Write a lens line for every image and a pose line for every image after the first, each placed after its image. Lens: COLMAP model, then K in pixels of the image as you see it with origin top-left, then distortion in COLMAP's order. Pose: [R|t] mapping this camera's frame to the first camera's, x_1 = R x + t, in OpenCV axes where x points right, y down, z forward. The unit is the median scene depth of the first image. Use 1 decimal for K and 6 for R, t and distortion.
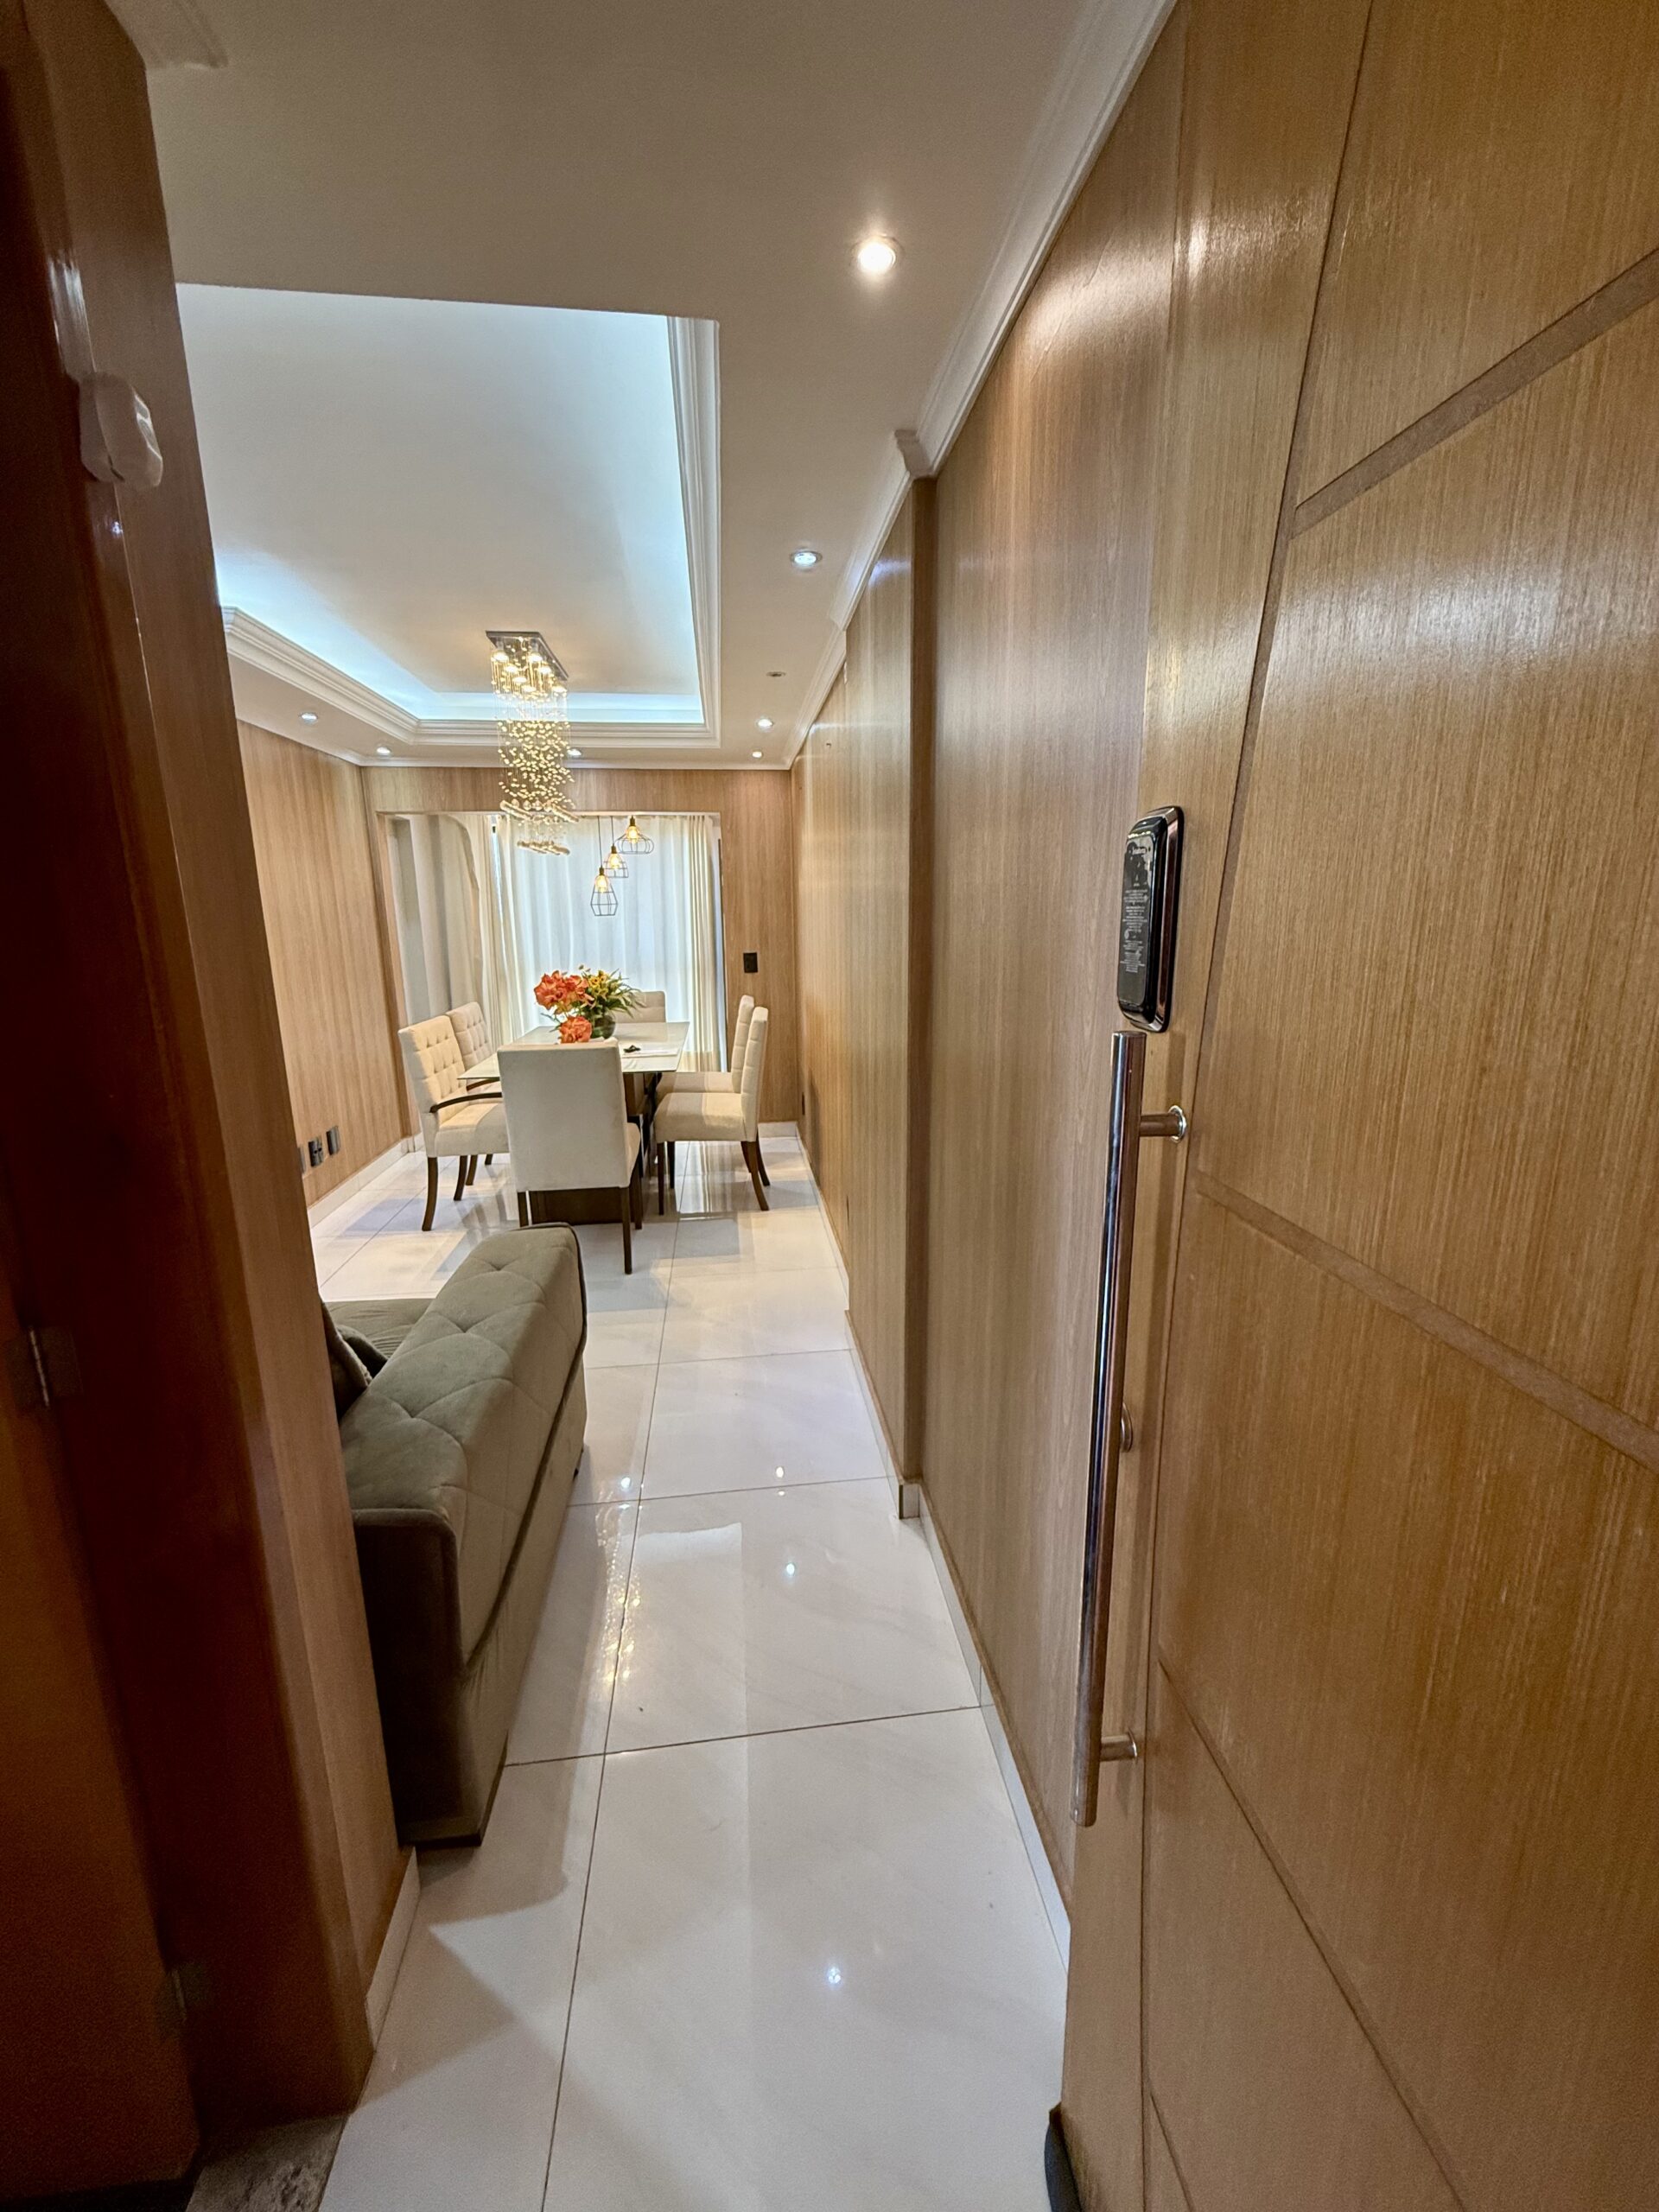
lens RADIAL K [[886.3, 0, 832.1], [0, 886.3, 1100.2], [0, 0, 1]] dist [0.006349, -0.000062]
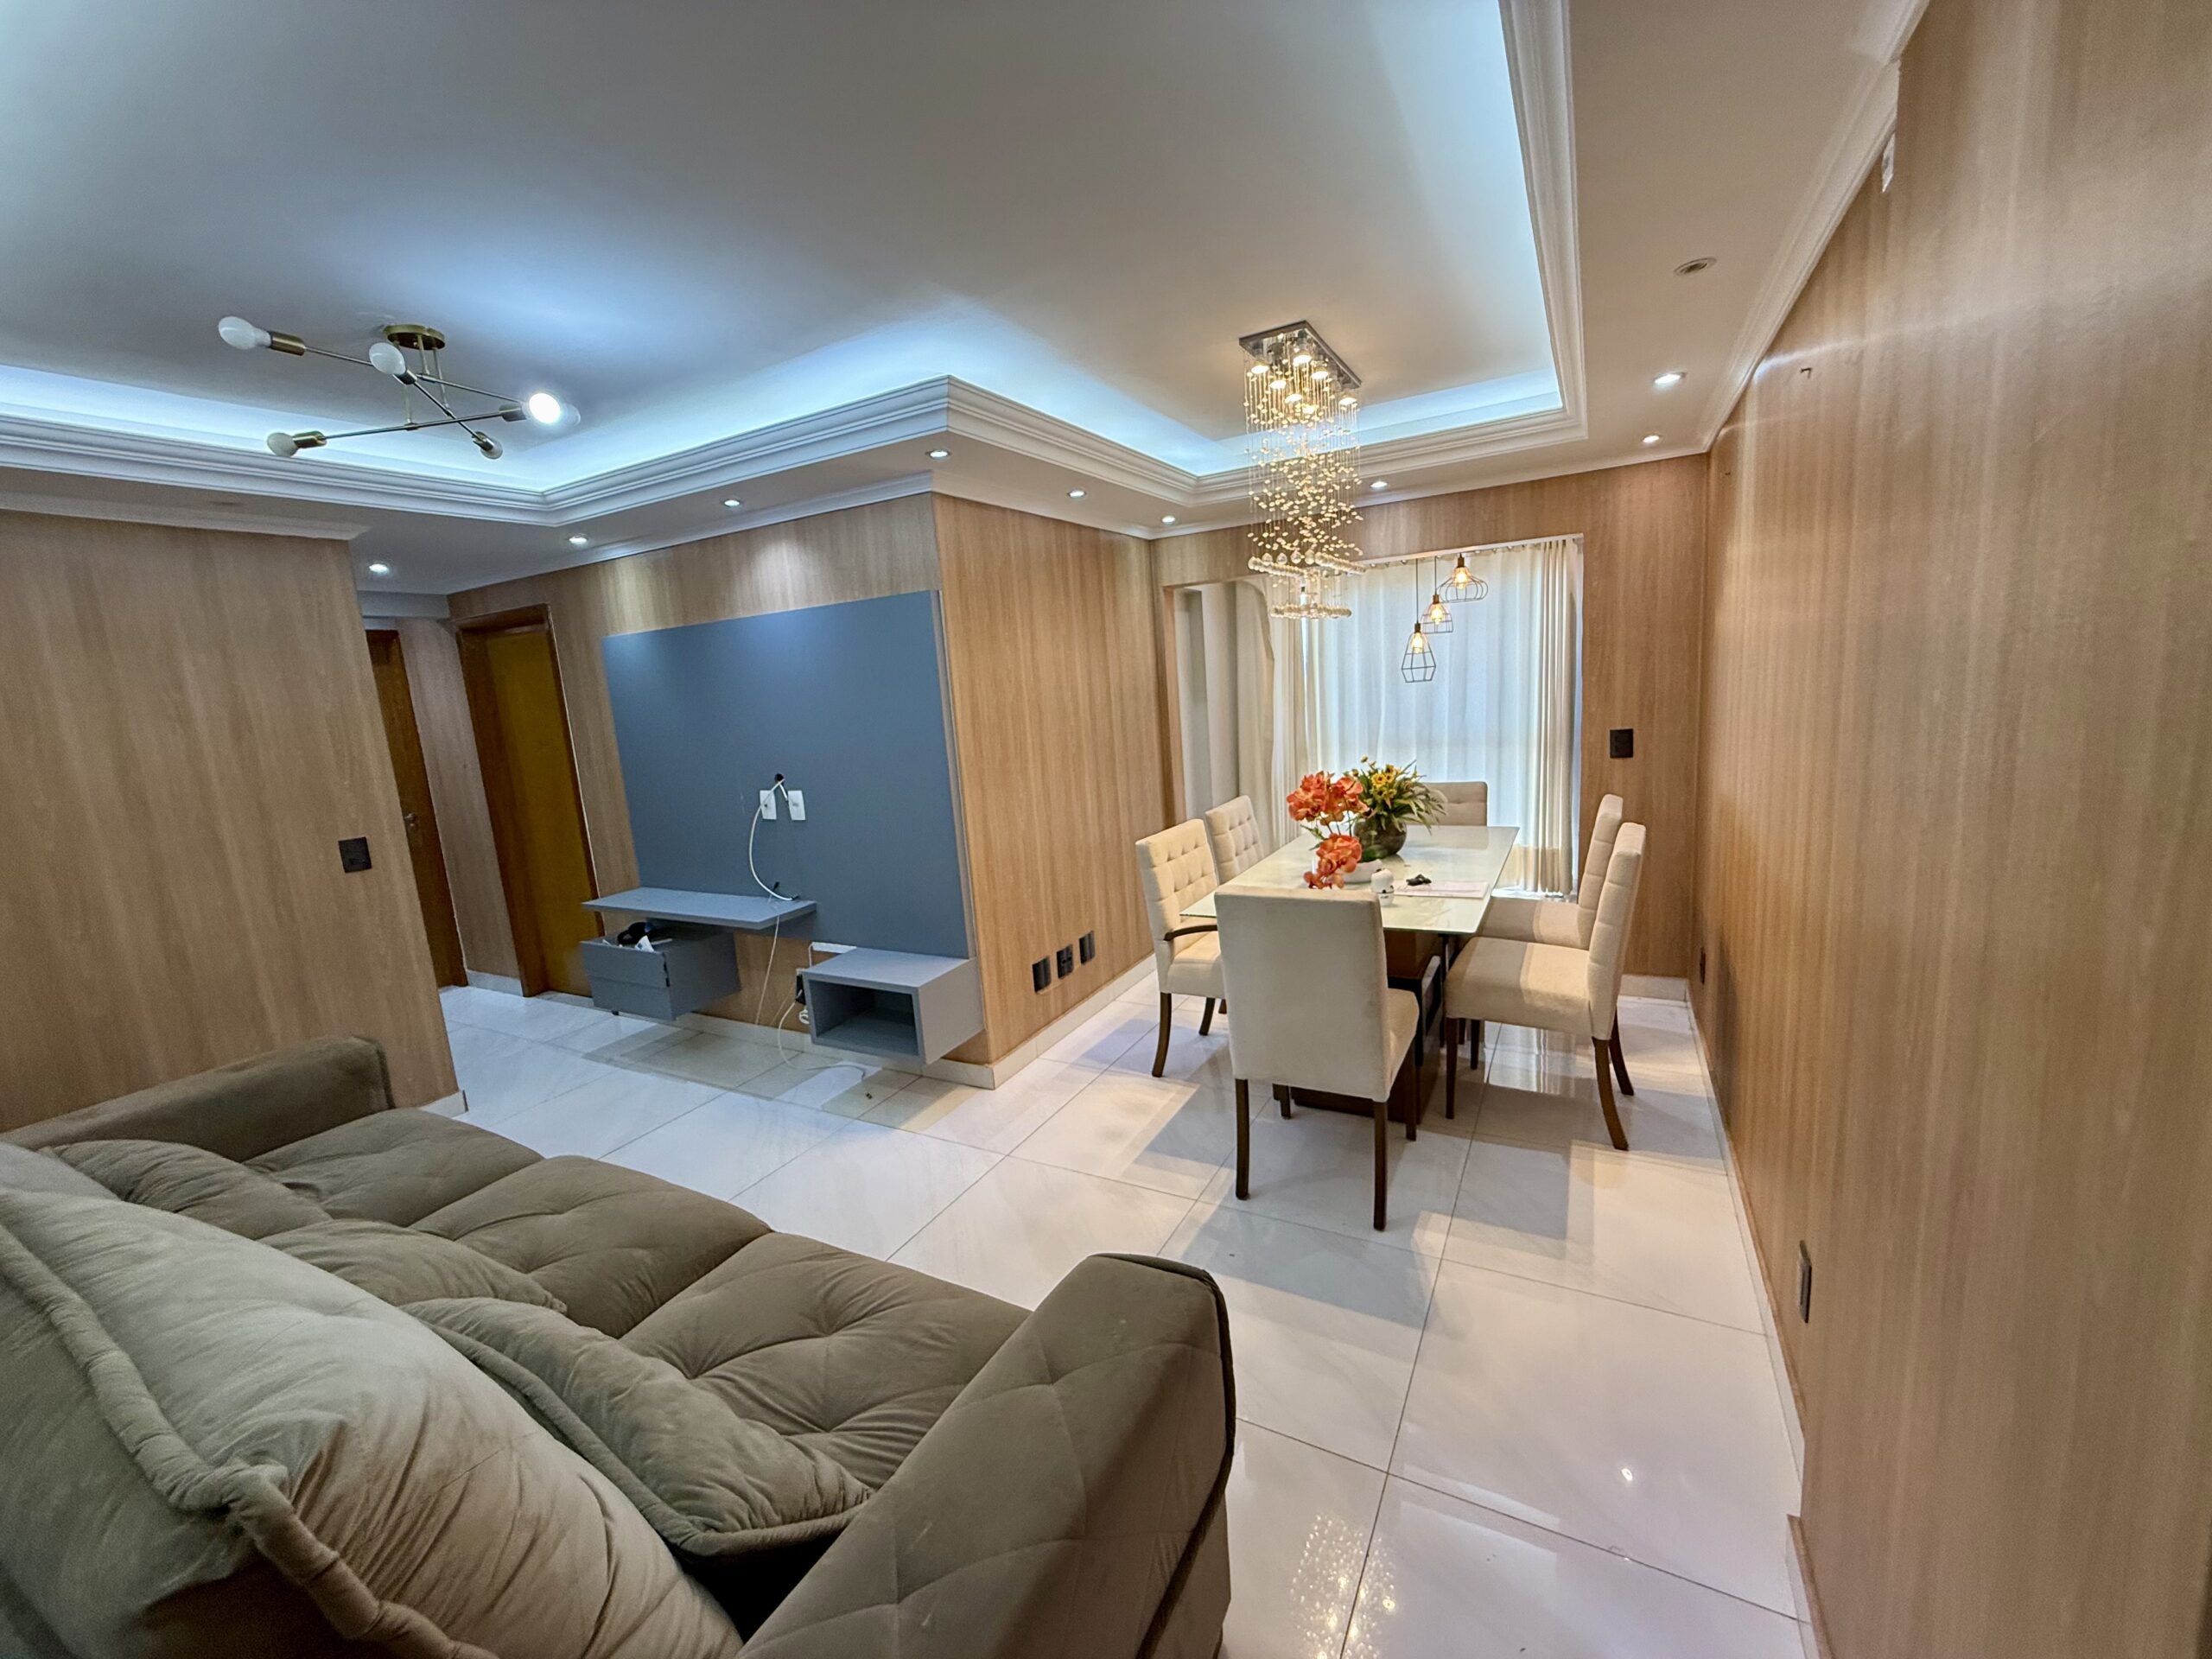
lens RADIAL K [[883.5, 0, 1102.9], [0, 883.5, 826.7], [0, 0, 1]] dist [0.000717, 0.000005]
pose [[0.809581, 0.048532, -0.584999, -0.017024], [-0.062562, 0.998034, -0.003783, -0.077963], [0.583665, 0.039661, 0.811025, 0.259716]]
